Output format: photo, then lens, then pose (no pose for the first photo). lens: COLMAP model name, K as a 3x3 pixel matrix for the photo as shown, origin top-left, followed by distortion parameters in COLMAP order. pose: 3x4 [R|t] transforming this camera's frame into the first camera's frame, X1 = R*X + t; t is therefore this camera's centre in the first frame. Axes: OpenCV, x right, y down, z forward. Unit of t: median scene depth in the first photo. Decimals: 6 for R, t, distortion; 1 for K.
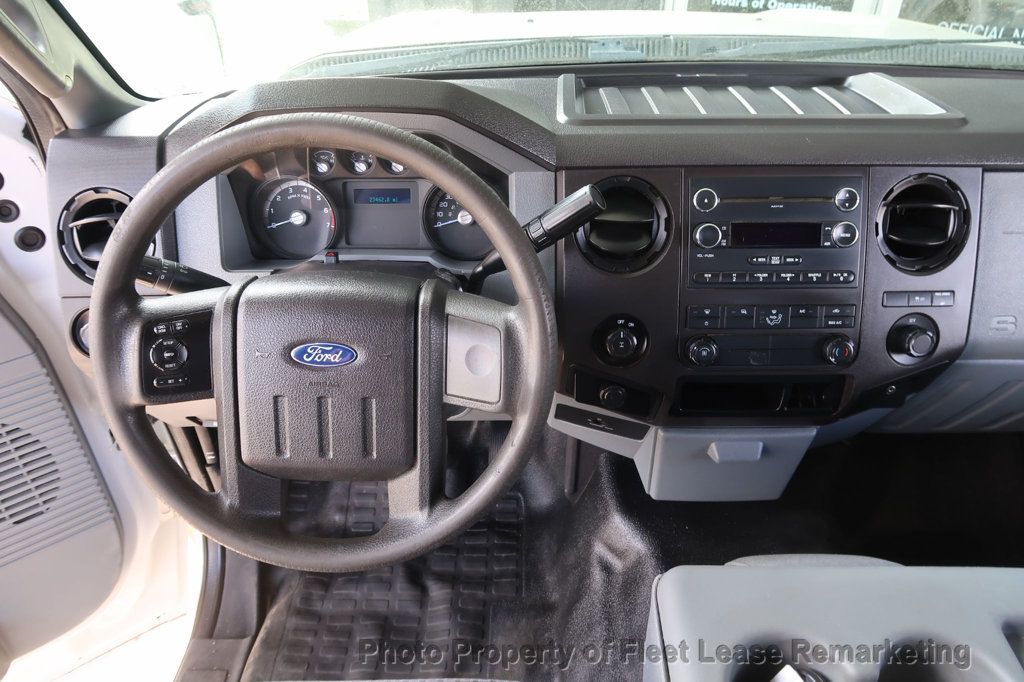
lens RADIAL K [[697.8, 0, 512.0], [0, 697.8, 341.0], [0, 0, 1]] dist [-0.011026, 0.002831]
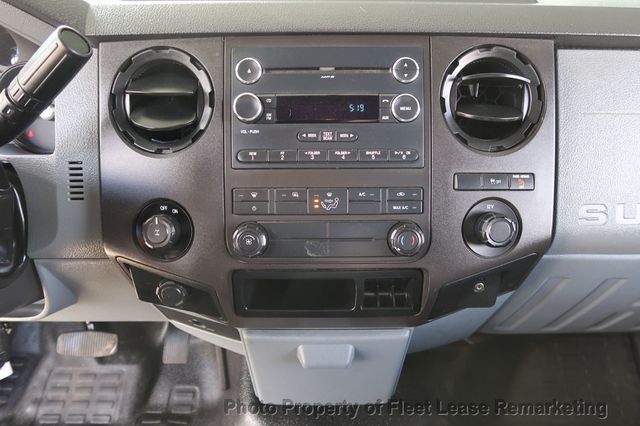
lens RADIAL K [[436.2, 0, 320.0], [0, 436.2, 213.0], [0, 0, 1]] dist [-0.011026, 0.002831]
pose [[0.999923, 0.002171, 0.012213, 0.355061], [-0.000582, 0.991686, -0.128677, 0.051167], [-0.012390, 0.128660, 0.991611, 0.455359]]
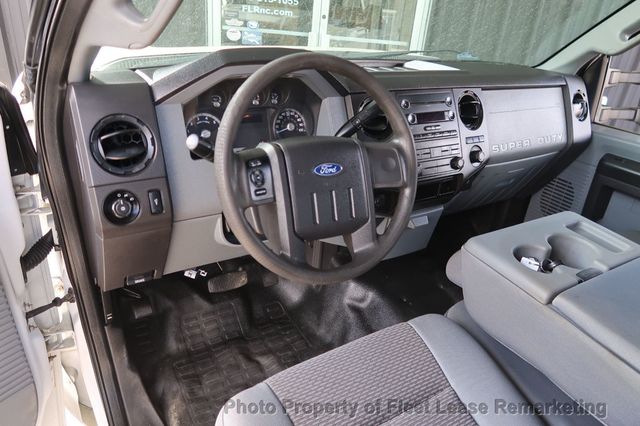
lens RADIAL K [[436.2, 0, 320.0], [0, 436.2, 213.0], [0, 0, 1]] dist [-0.011026, 0.002831]
pose [[0.847323, -0.166938, 0.504159, -0.732054], [0.226421, 0.972265, -0.058599, 0.162842], [-0.480394, 0.163804, 0.861621, -0.045715]]
